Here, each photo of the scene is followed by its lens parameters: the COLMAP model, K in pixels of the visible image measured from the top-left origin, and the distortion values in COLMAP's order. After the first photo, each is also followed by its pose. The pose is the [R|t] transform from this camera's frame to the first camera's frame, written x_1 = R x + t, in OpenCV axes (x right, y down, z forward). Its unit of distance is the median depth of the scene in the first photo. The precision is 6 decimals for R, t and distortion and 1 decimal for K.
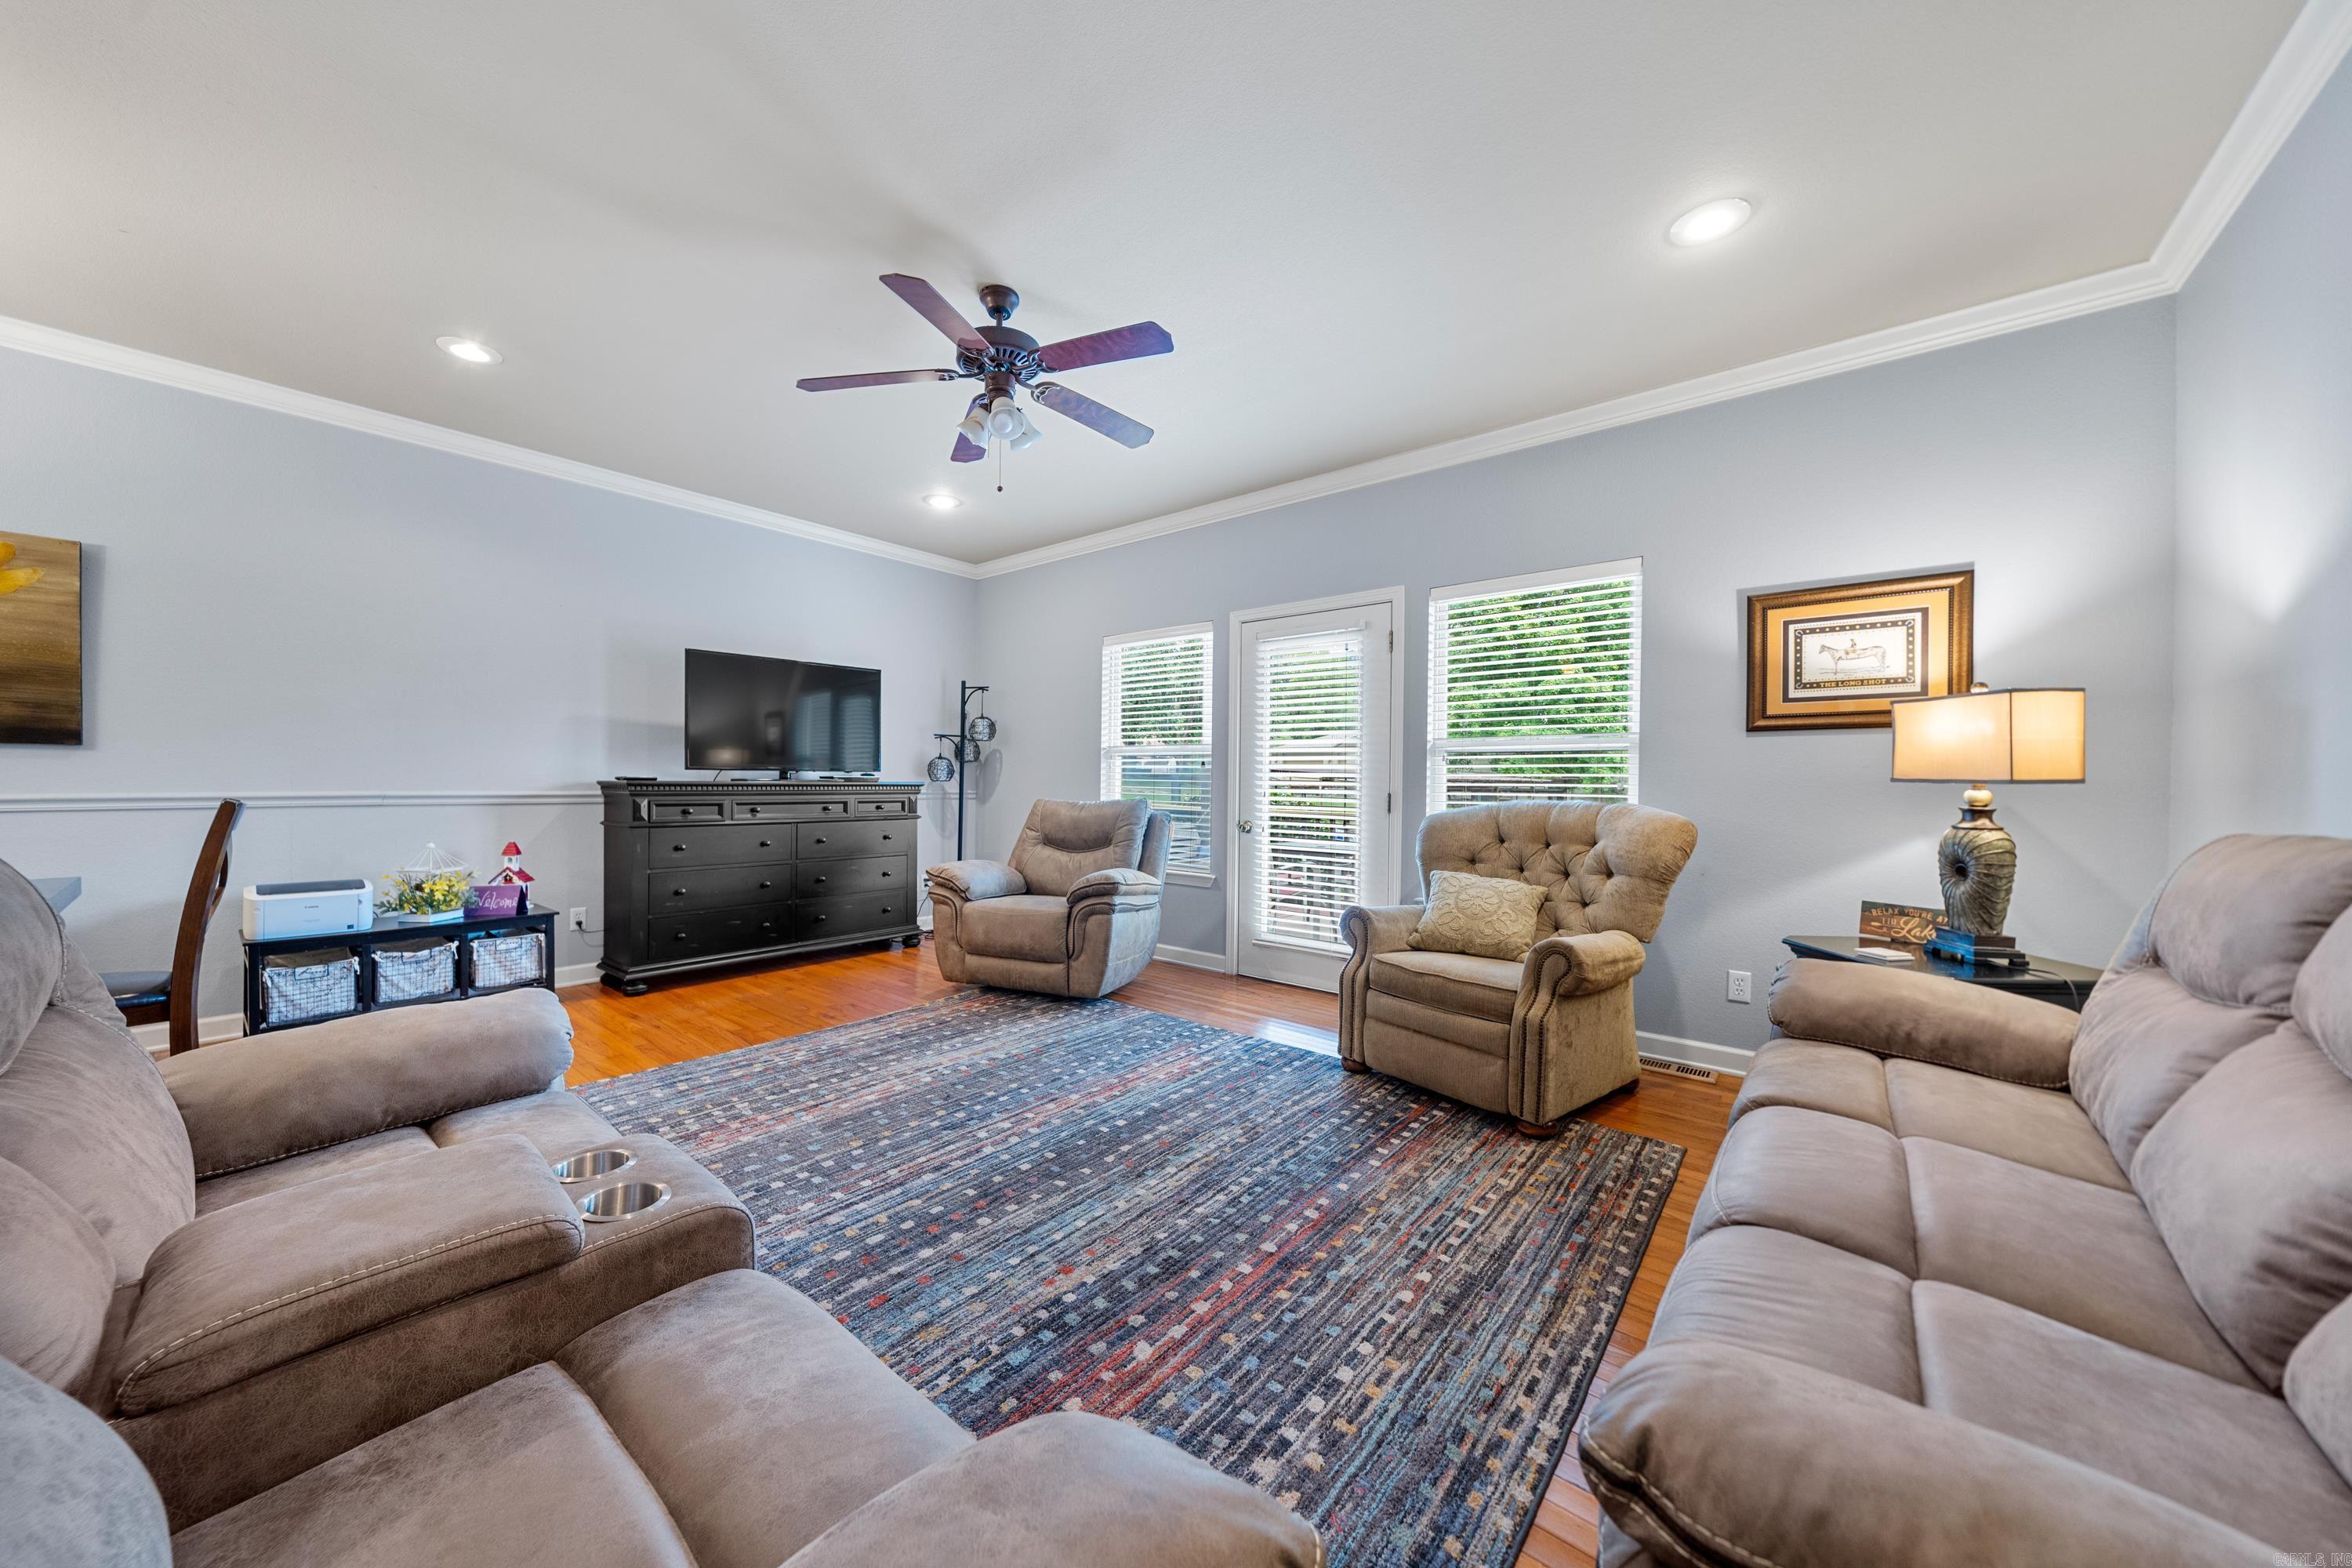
lens RADIAL K [[810.9, 0, 1165.3], [0, 810.9, 776.6], [0, 0, 1]] dist [-0.006306, -0.000109]
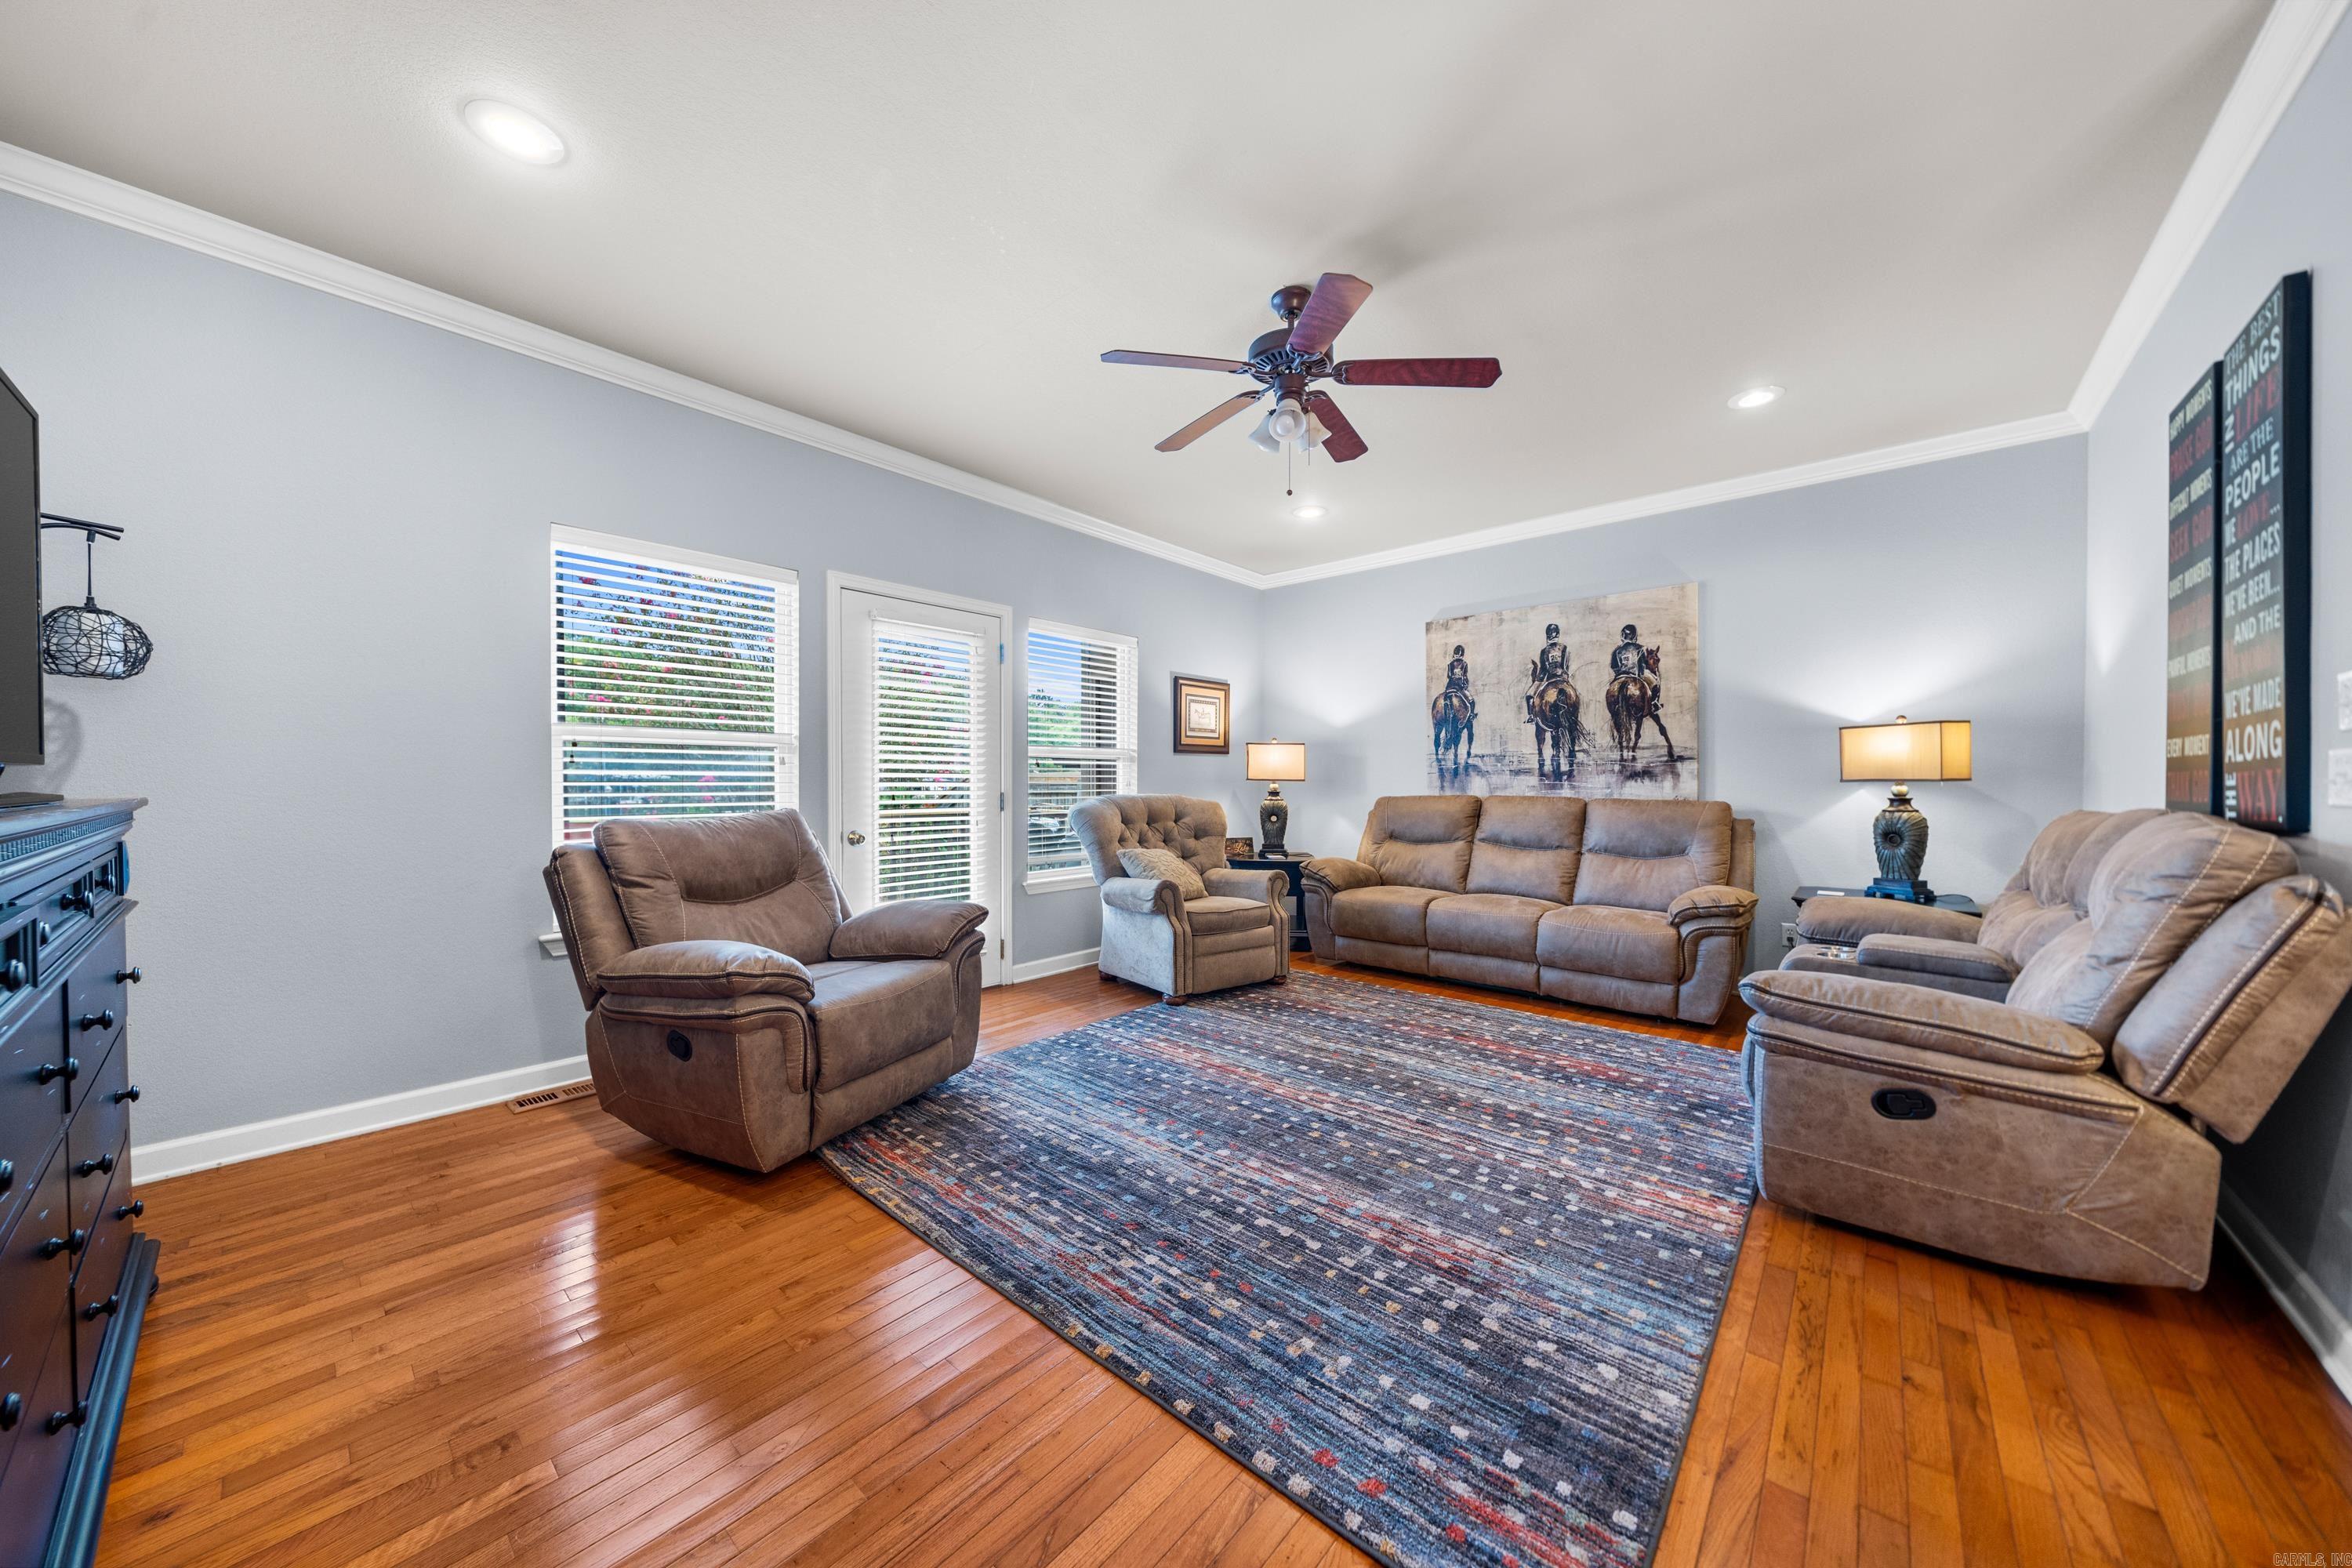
lens RADIAL K [[785.6, 0, 1168.3], [0, 785.6, 786.9], [0, 0, 1]] dist [-0.005106, -0.000061]
pose [[0.034118, -0.018653, 0.999244, -1.253823], [-0.005891, 0.999805, 0.018865, -0.013570], [-0.999400, -0.006530, 0.034001, 1.190302]]
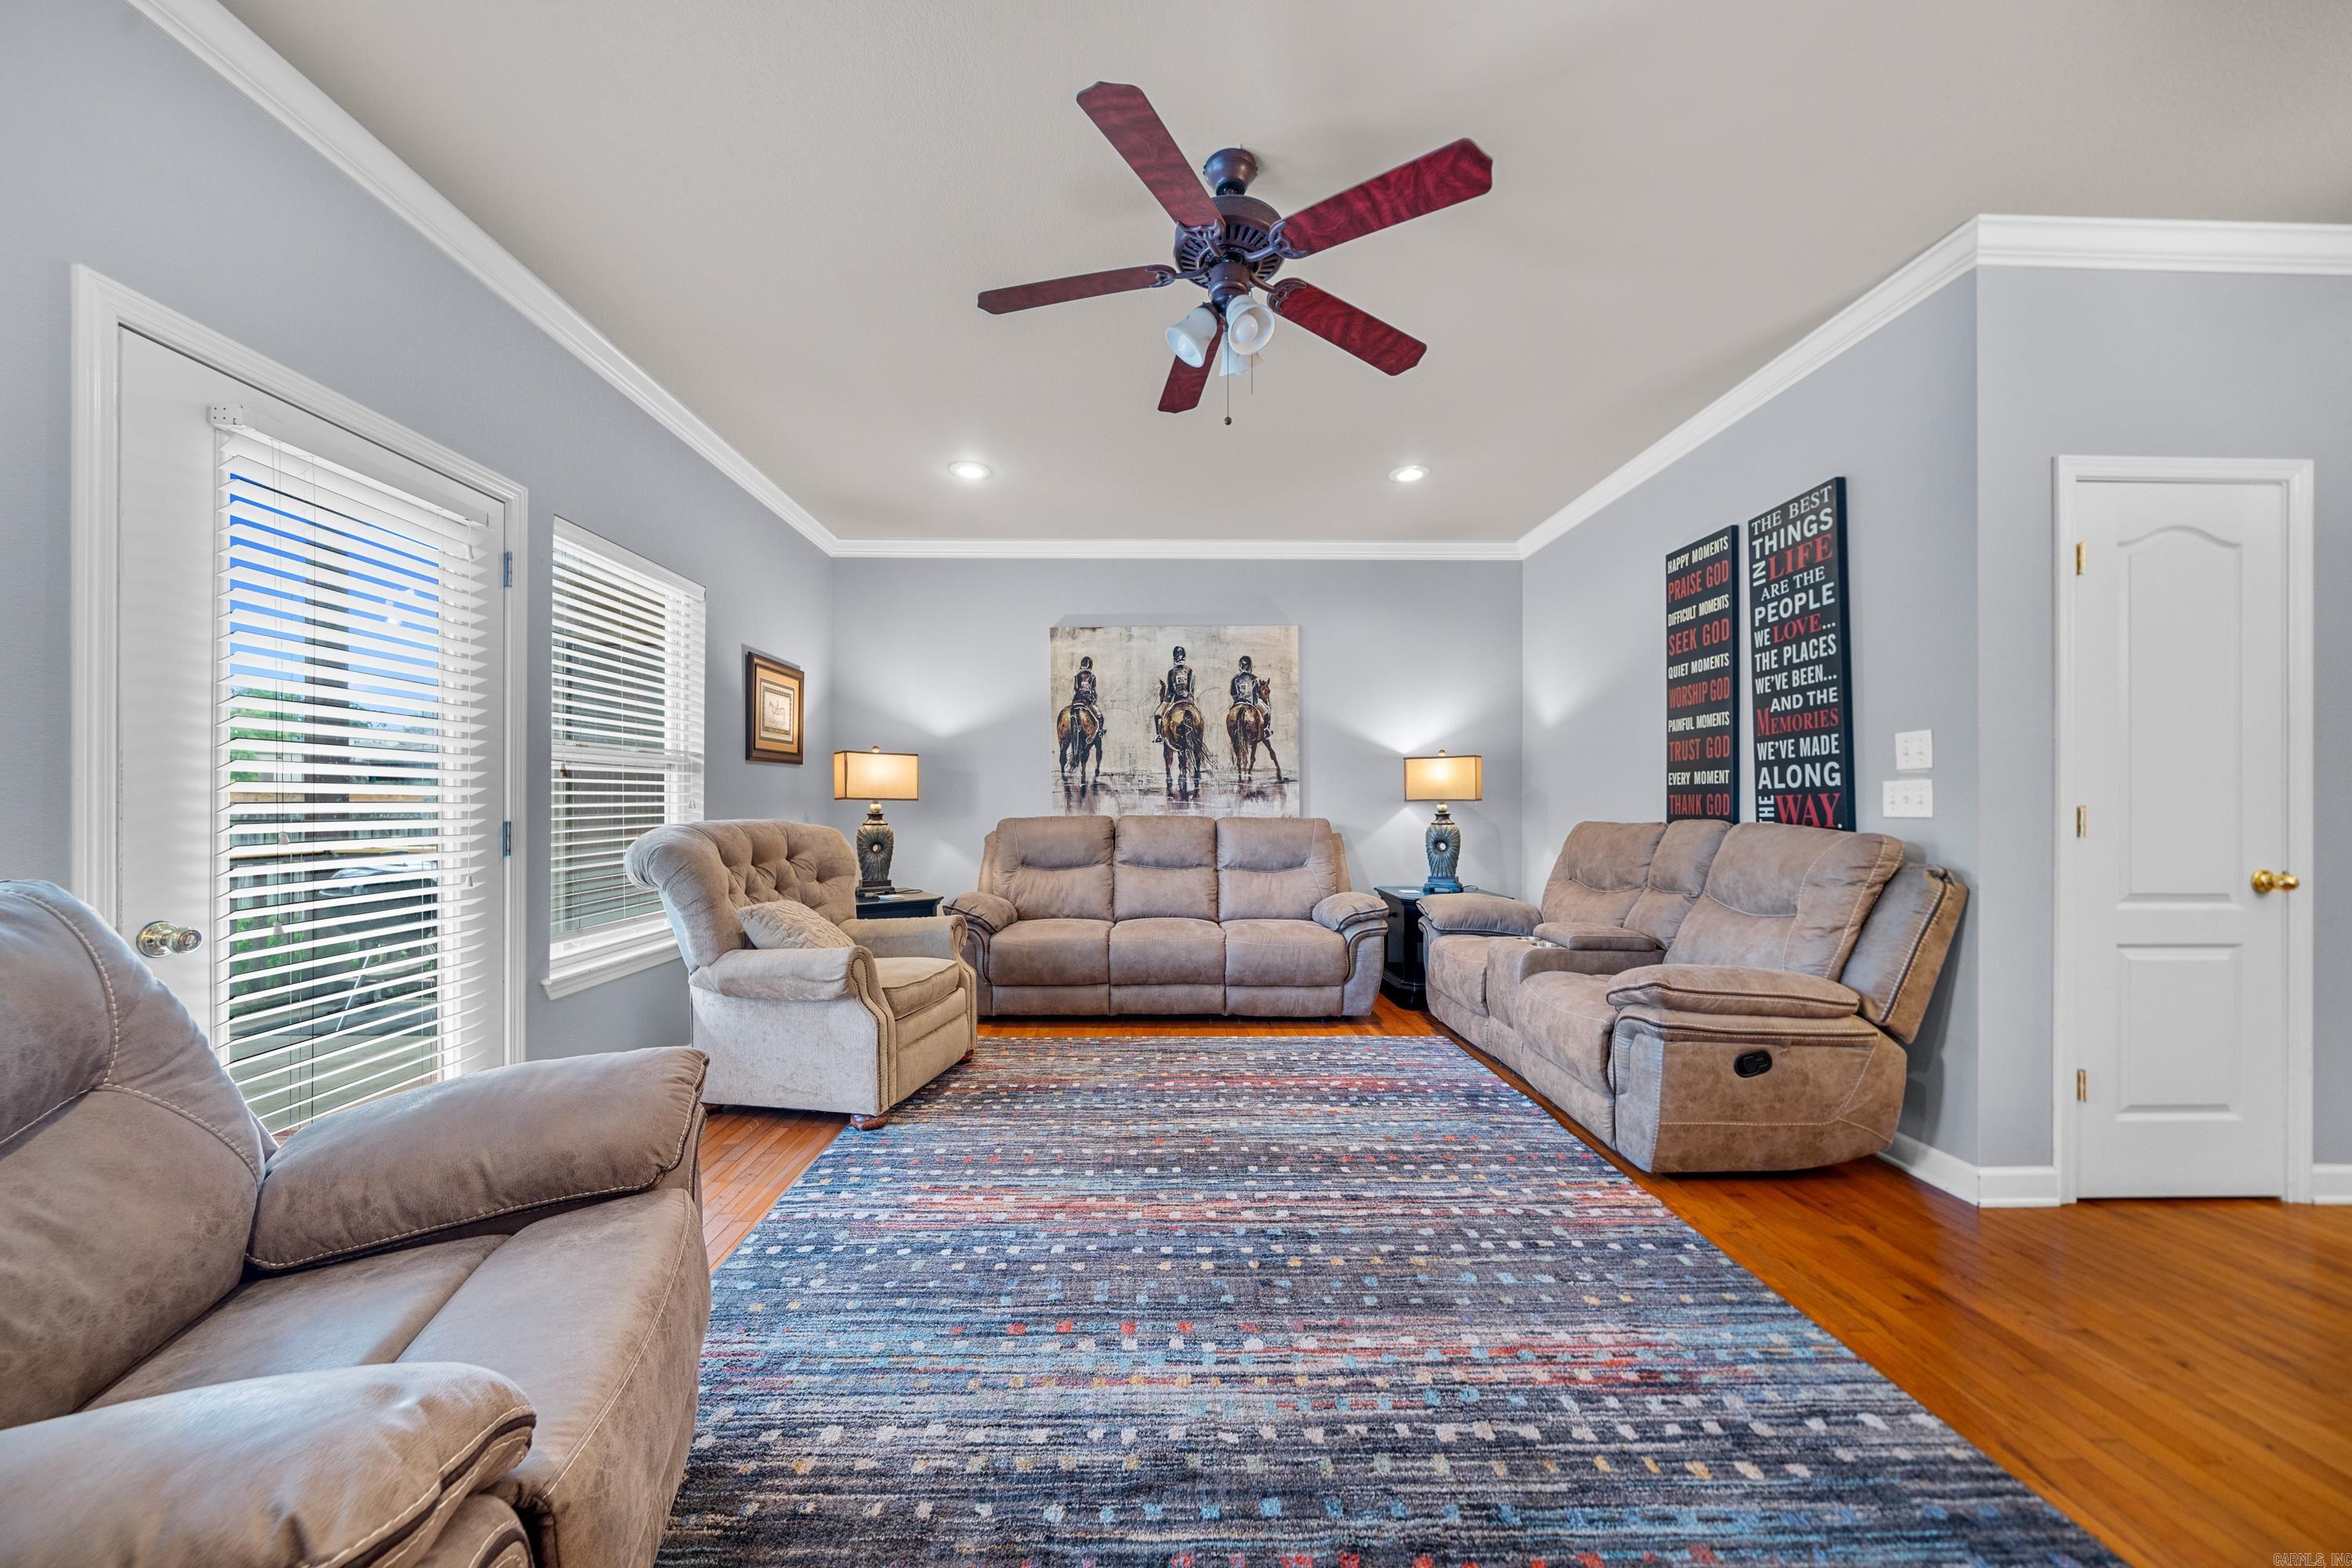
lens RADIAL K [[788.3, 0, 1152.1], [0, 788.3, 797.3], [0, 0, 1]] dist [-0.005482, -0.000220]
pose [[-0.644239, -0.008935, 0.764772, -0.766624], [-0.012476, 0.999921, 0.001173, -0.006956], [-0.764722, -0.008786, -0.644300, 1.626798]]
